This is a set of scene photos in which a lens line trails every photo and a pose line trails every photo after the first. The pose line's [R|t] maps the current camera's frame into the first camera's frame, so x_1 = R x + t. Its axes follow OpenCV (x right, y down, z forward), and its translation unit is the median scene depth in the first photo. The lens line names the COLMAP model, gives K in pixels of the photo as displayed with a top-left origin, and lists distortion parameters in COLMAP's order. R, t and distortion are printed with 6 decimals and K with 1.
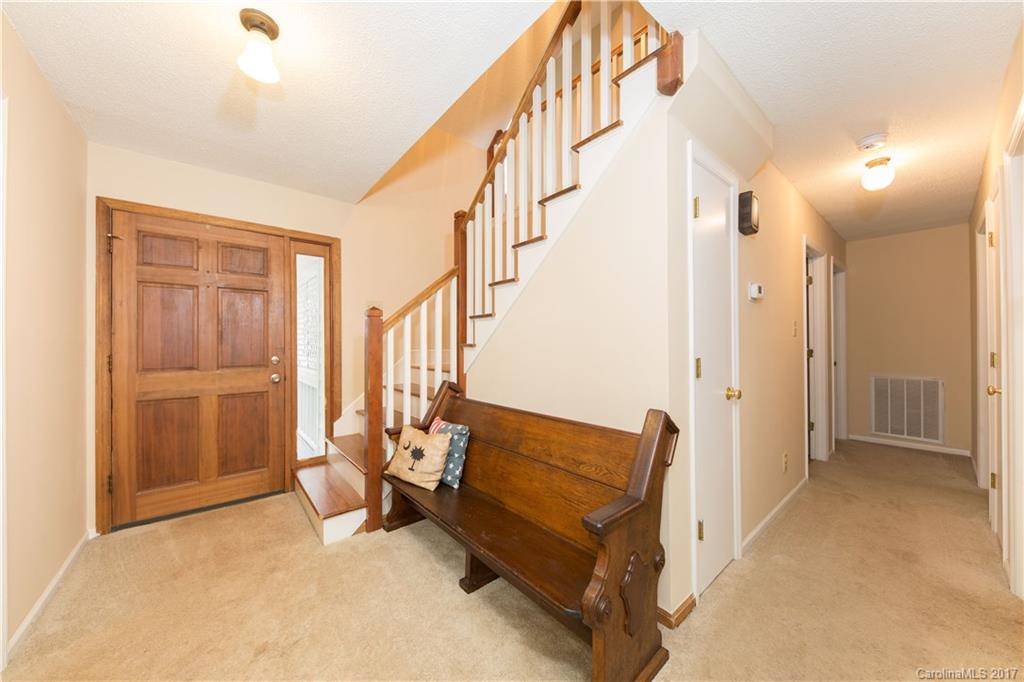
lens RADIAL K [[348.6, 0, 512.0], [0, 348.6, 341.0], [0, 0, 1]] dist [0.000161, 0.000003]
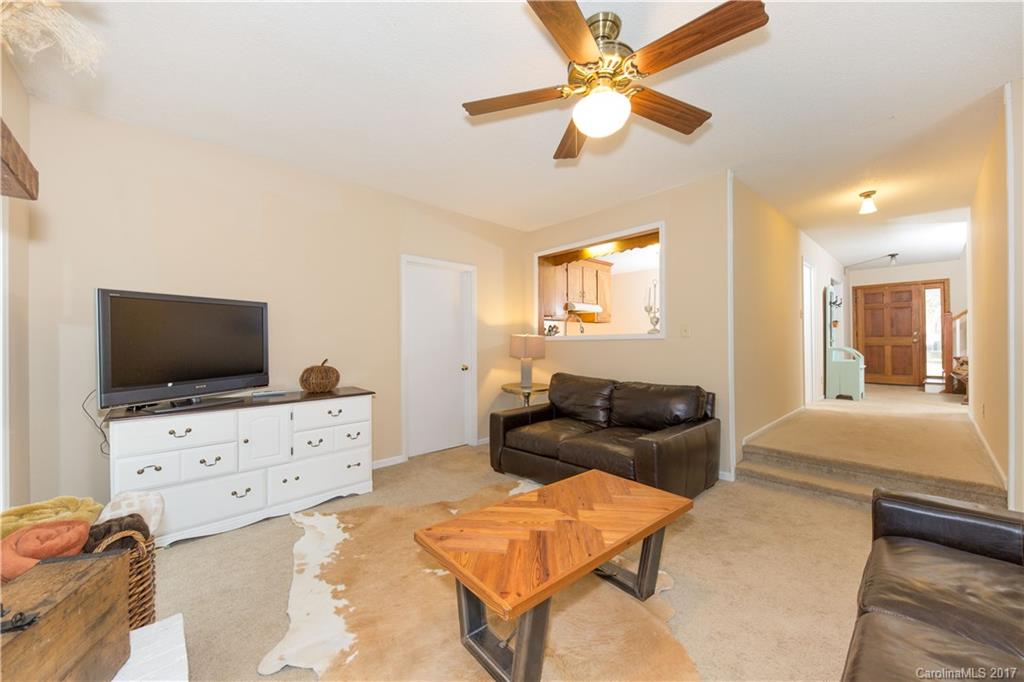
lens RADIAL K [[385.6, 0, 512.0], [0, 385.6, 341.0], [0, 0, 1]] dist [-0.001360, -0.000278]
pose [[0.046283, 0.002753, -0.998925, 2.046732], [0.017825, 0.999835, 0.003581, 0.047170], [0.998769, -0.017972, 0.046226, -2.126085]]
